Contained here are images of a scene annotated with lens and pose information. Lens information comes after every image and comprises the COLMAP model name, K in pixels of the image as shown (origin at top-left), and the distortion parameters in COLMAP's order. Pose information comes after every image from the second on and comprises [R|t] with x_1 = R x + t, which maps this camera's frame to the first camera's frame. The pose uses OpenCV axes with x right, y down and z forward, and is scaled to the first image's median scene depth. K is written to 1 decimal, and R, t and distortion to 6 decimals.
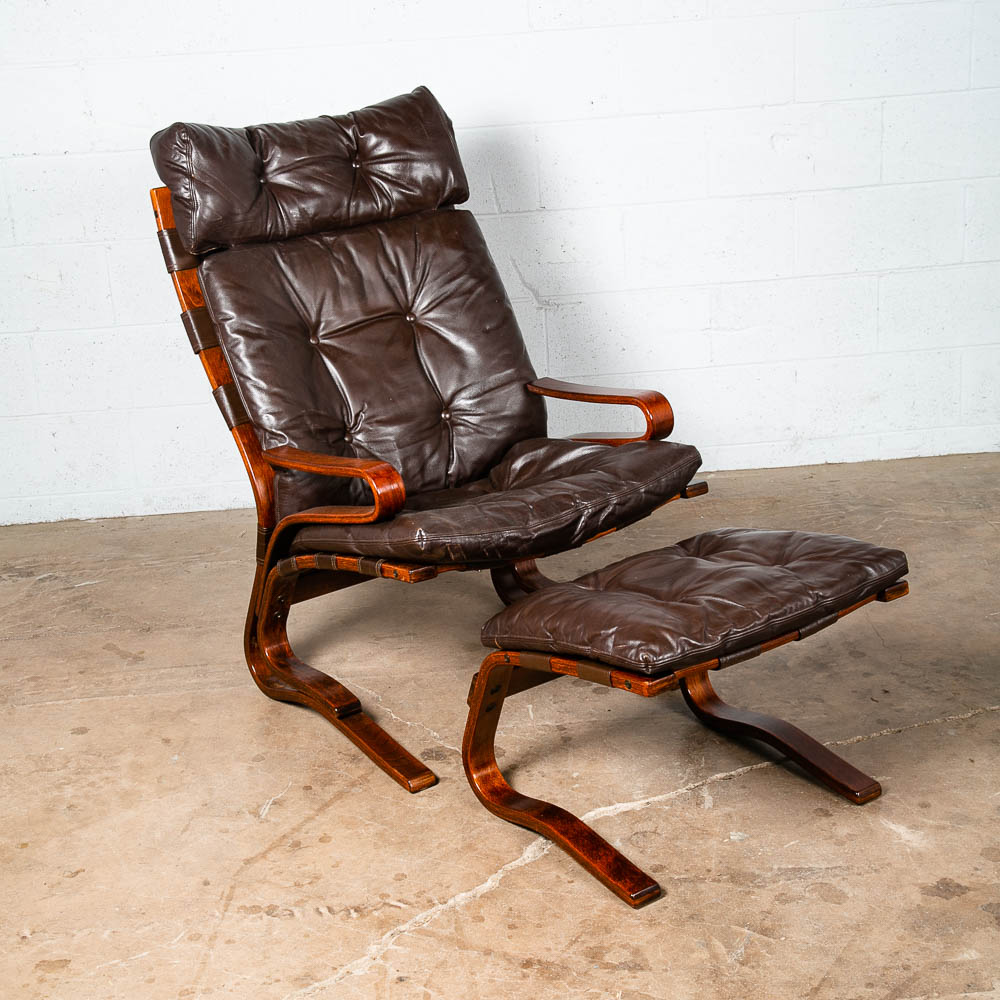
lens RADIAL K [[1991.6, 0, 493.1], [0, 1991.6, 496.5], [0, 0, 1]] dist [0.138097, 0.000000]
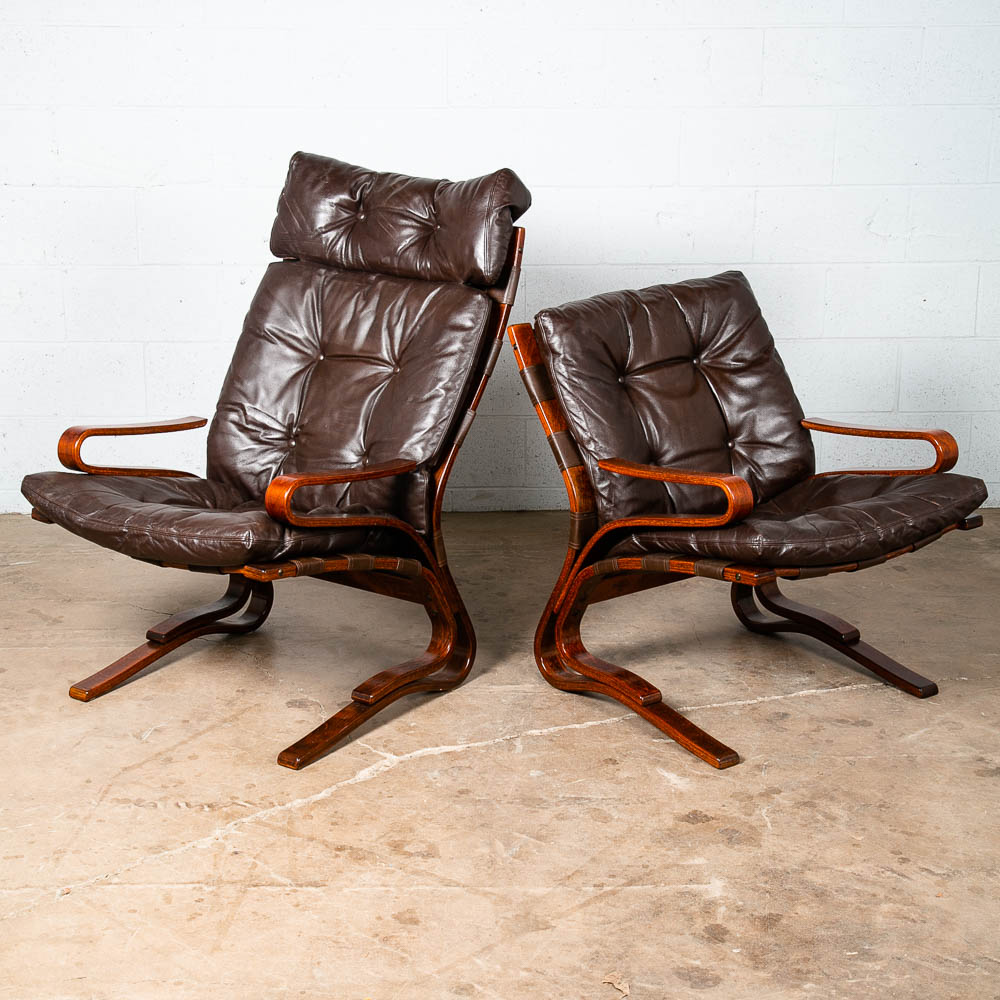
lens RADIAL K [[2162.7, 0, 492.8], [0, 2162.7, 500.6], [0, 0, 1]] dist [0.171938, 0.000000]
pose [[0.997697, 0.066551, -0.013119, 0.101033], [-0.067225, 0.995918, -0.060227, 0.085803], [0.009057, 0.060970, 0.998098, -0.298400]]
